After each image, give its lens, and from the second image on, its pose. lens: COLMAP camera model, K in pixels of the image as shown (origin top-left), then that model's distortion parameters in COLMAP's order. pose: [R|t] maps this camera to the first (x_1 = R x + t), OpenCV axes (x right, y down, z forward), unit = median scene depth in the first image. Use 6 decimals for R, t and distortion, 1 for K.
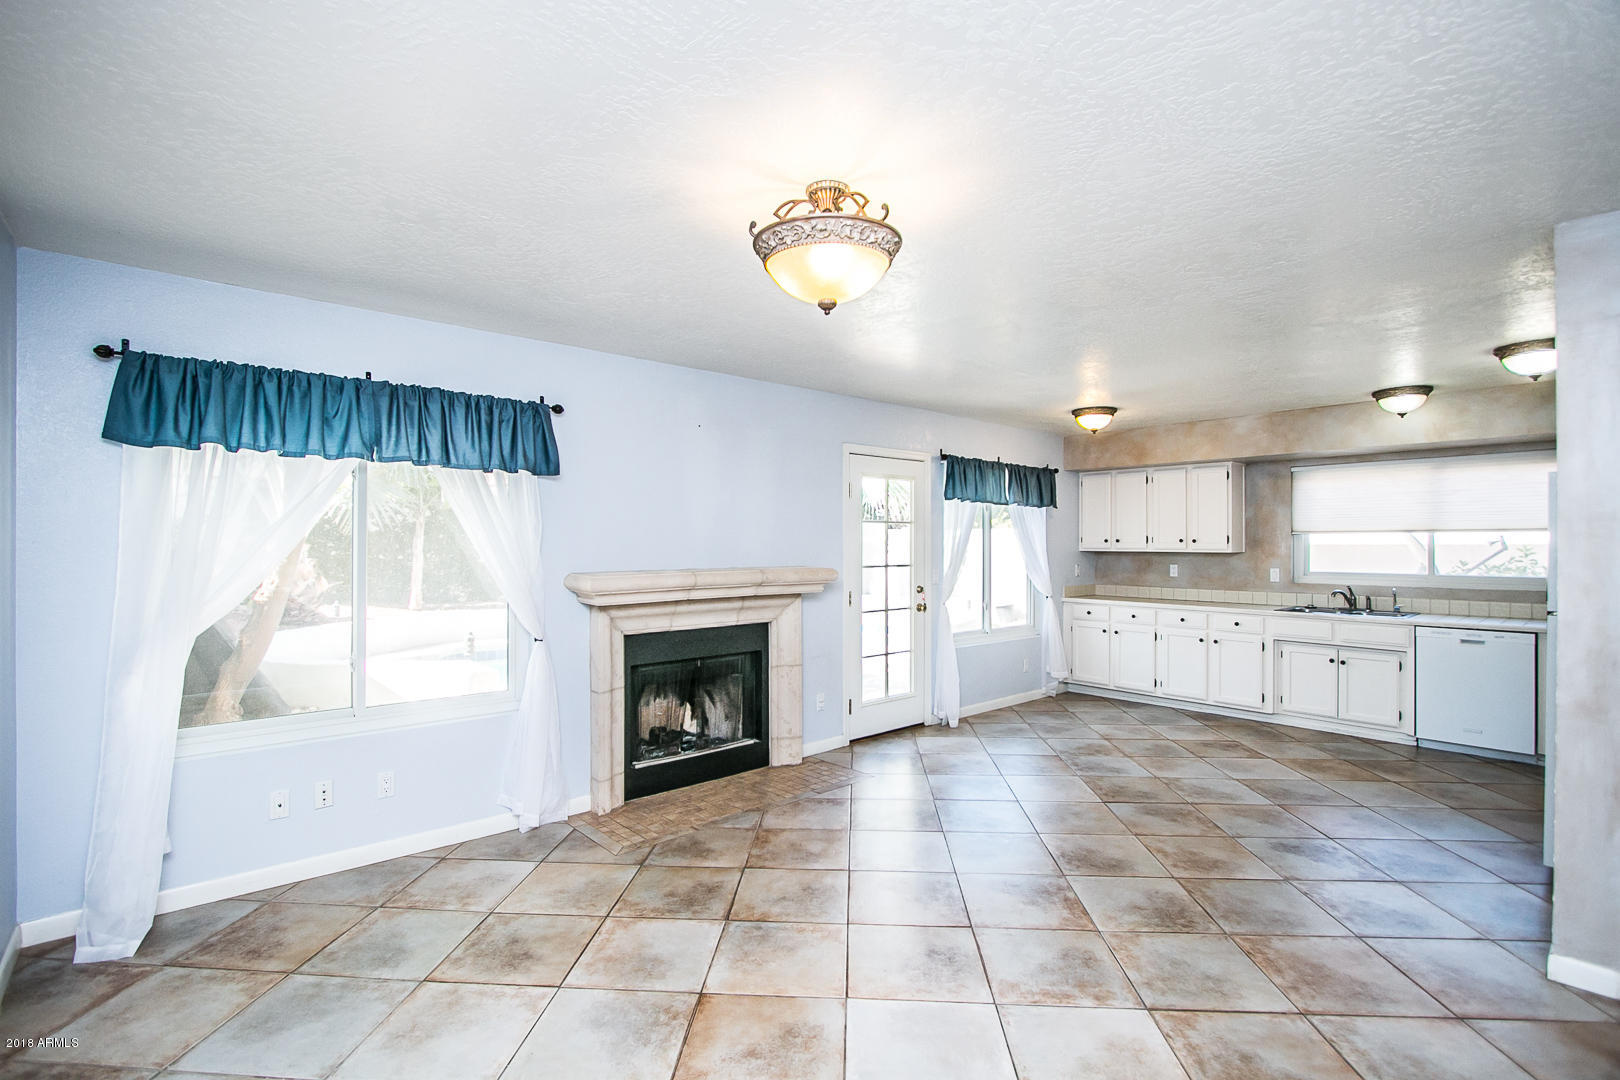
lens RADIAL K [[745.0, 0, 803.1], [0, 745.0, 538.7], [0, 0, 1]] dist [-0.018591, 0.001252]
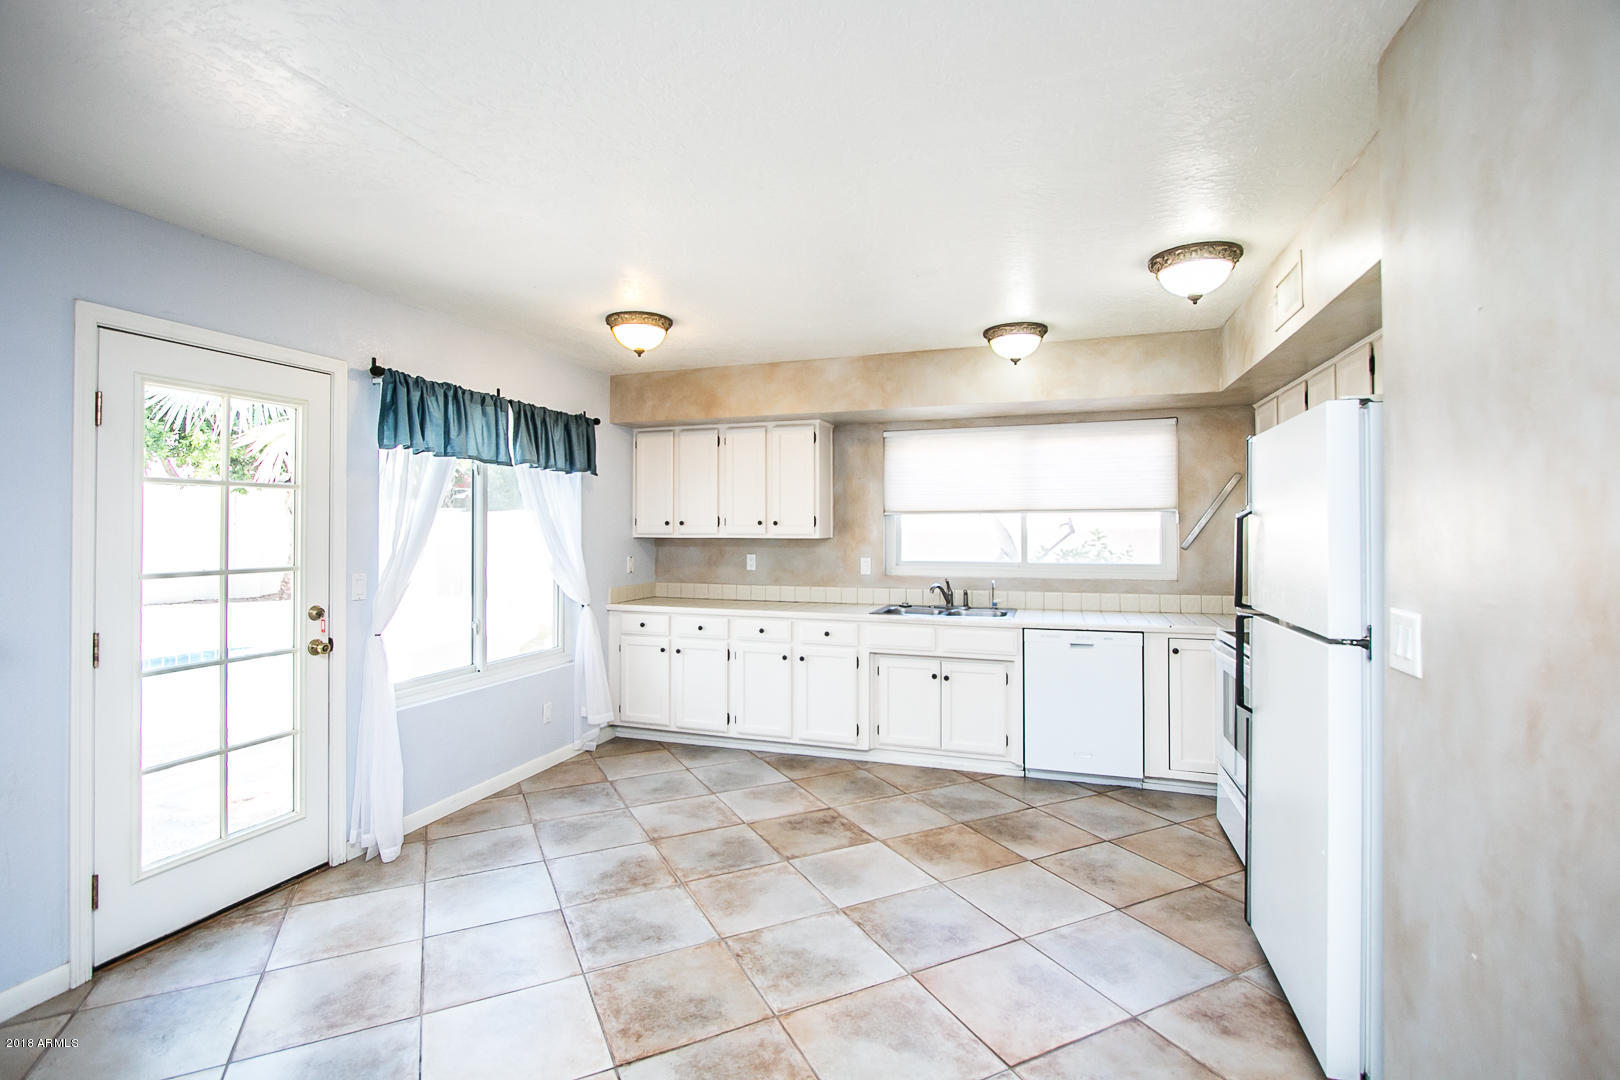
lens RADIAL K [[754.8, 0, 785.8], [0, 754.8, 522.4], [0, 0, 1]] dist [-0.000110, -0.000005]
pose [[0.874711, 0.001527, 0.484642, 0.184321], [-0.000441, 0.999997, -0.002356, 0.004458], [-0.484644, 0.001847, 0.874709, 0.361917]]
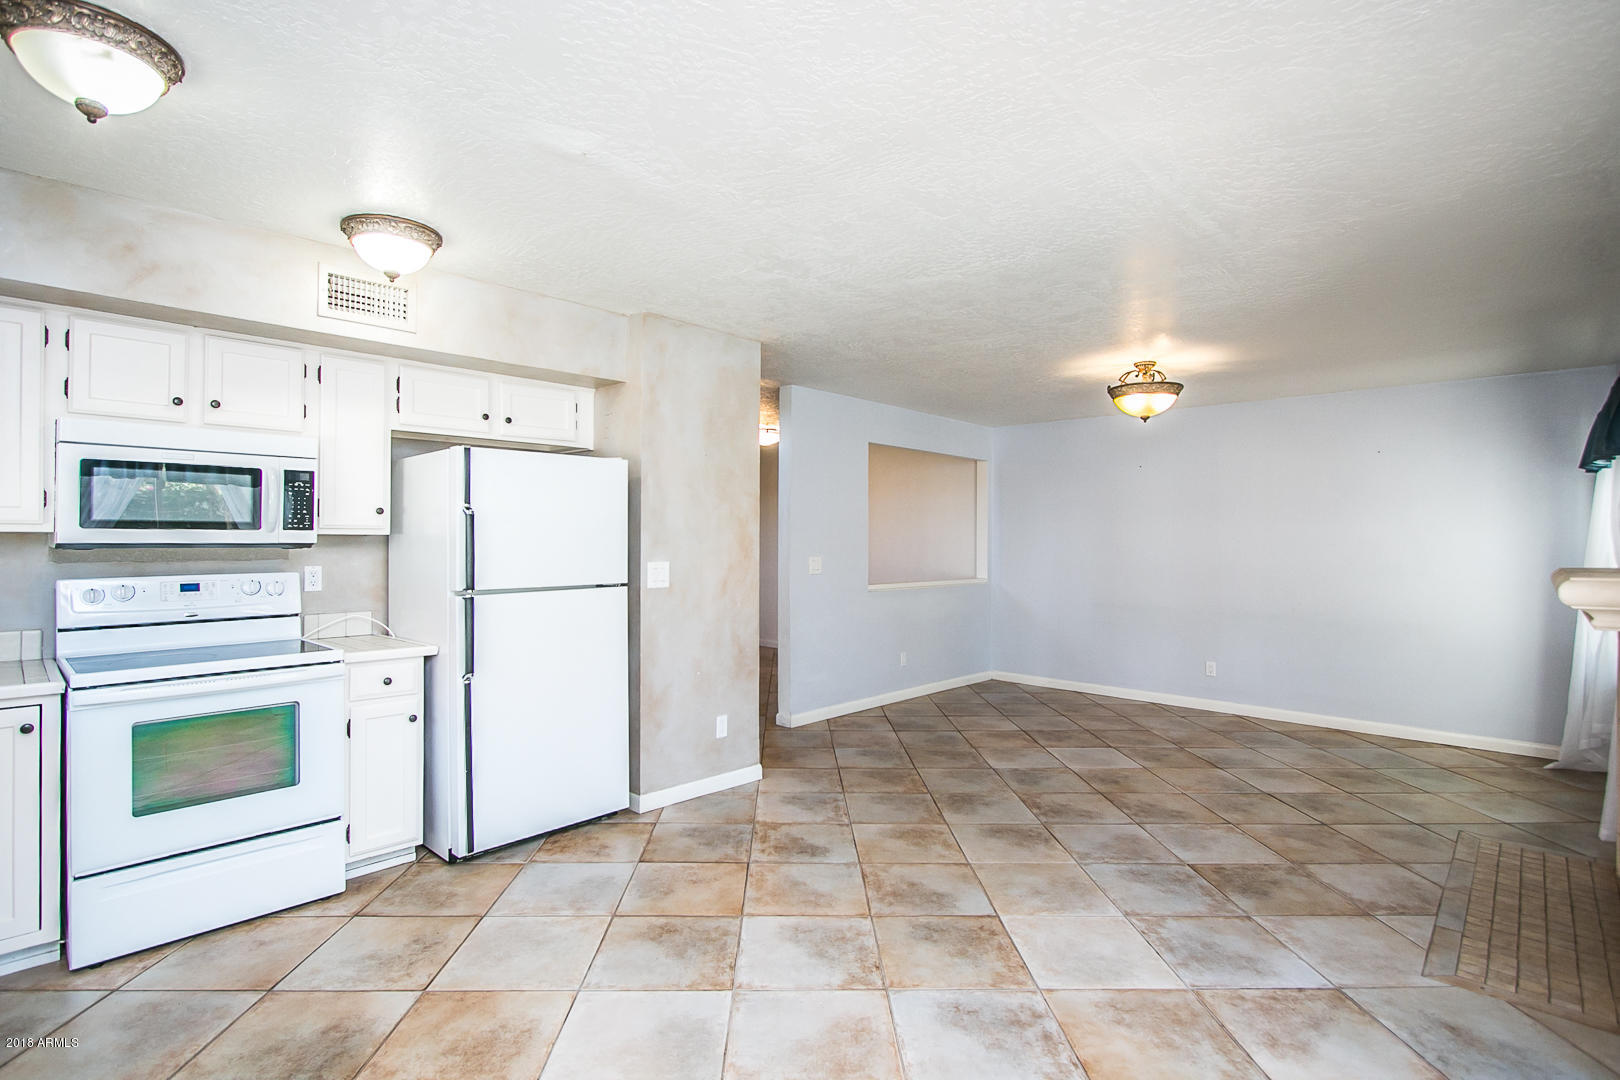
lens RADIAL K [[779.6, 0, 810.0], [0, 779.6, 540.0], [0, 0, 1]] dist [-0.001312, -0.000096]
pose [[-0.995282, -0.008615, -0.096641, 0.446230], [-0.008444, 0.999962, -0.002175, 0.016716], [0.096656, -0.001349, -0.995317, 1.163452]]
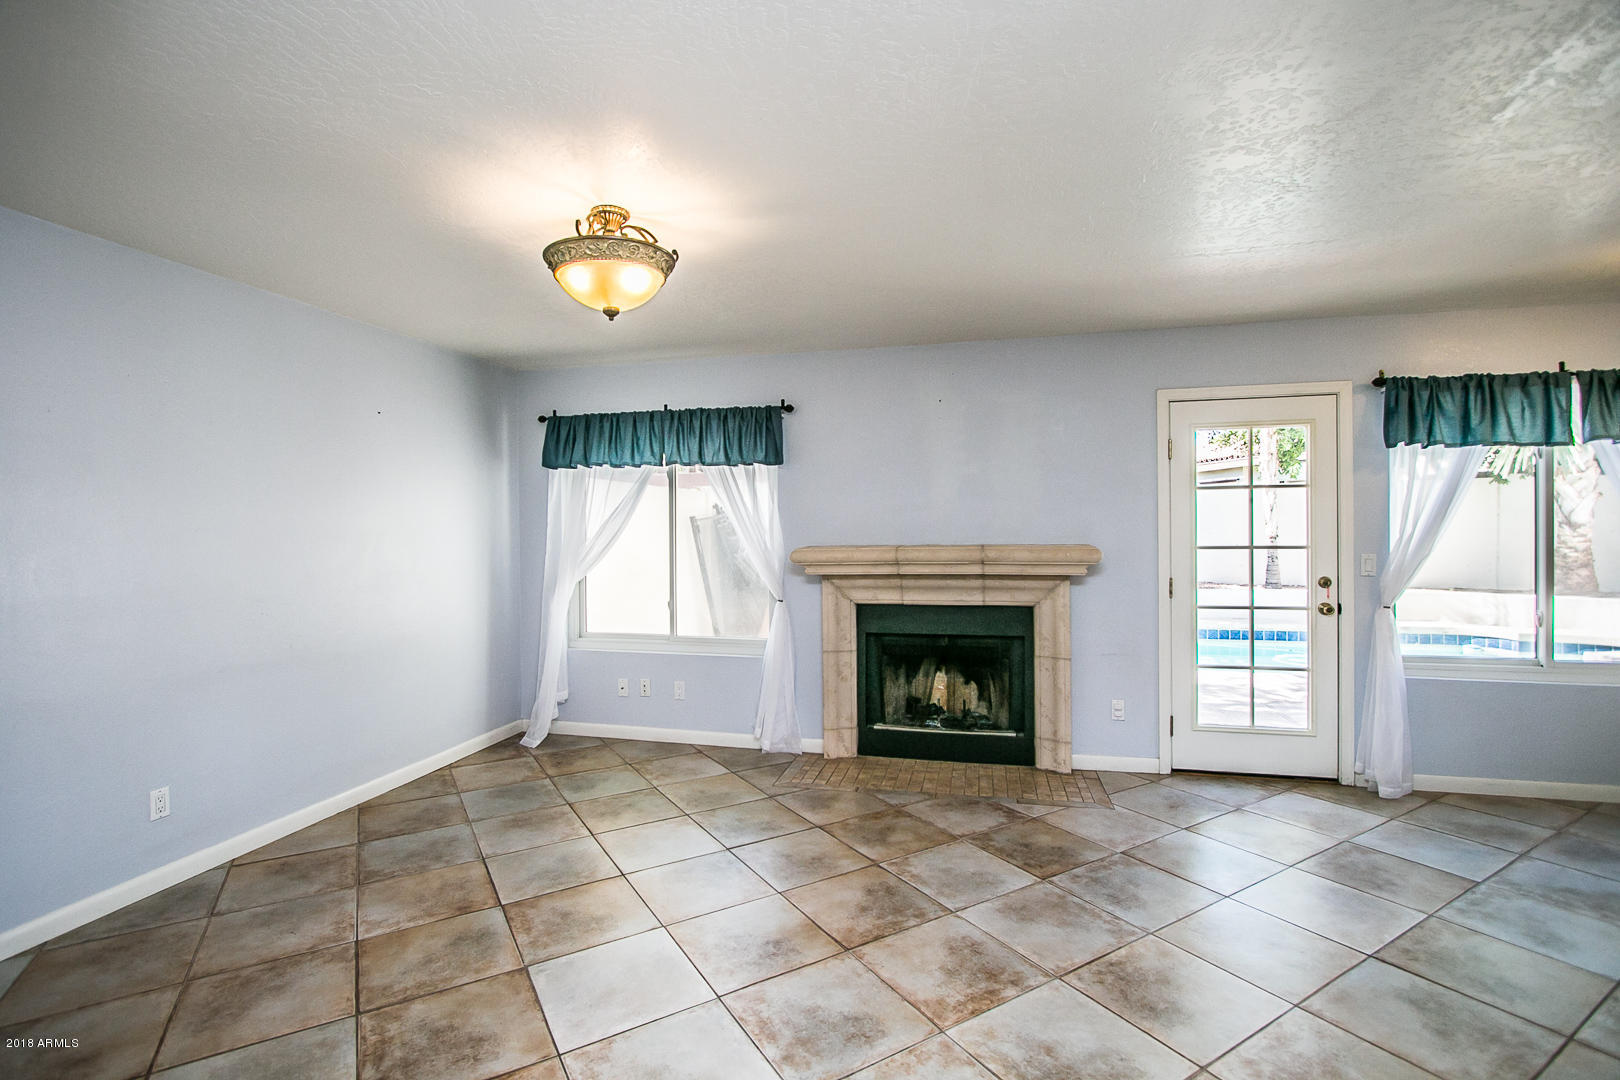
lens RADIAL K [[745.0, 0, 803.1], [0, 745.0, 538.7], [0, 0, 1]] dist [-0.018591, 0.001252]
pose [[0.567076, 0.006356, -0.823641, 0.433313], [0.014315, 0.999743, 0.017572, 0.008842], [0.823541, -0.021755, 0.566839, 0.218980]]
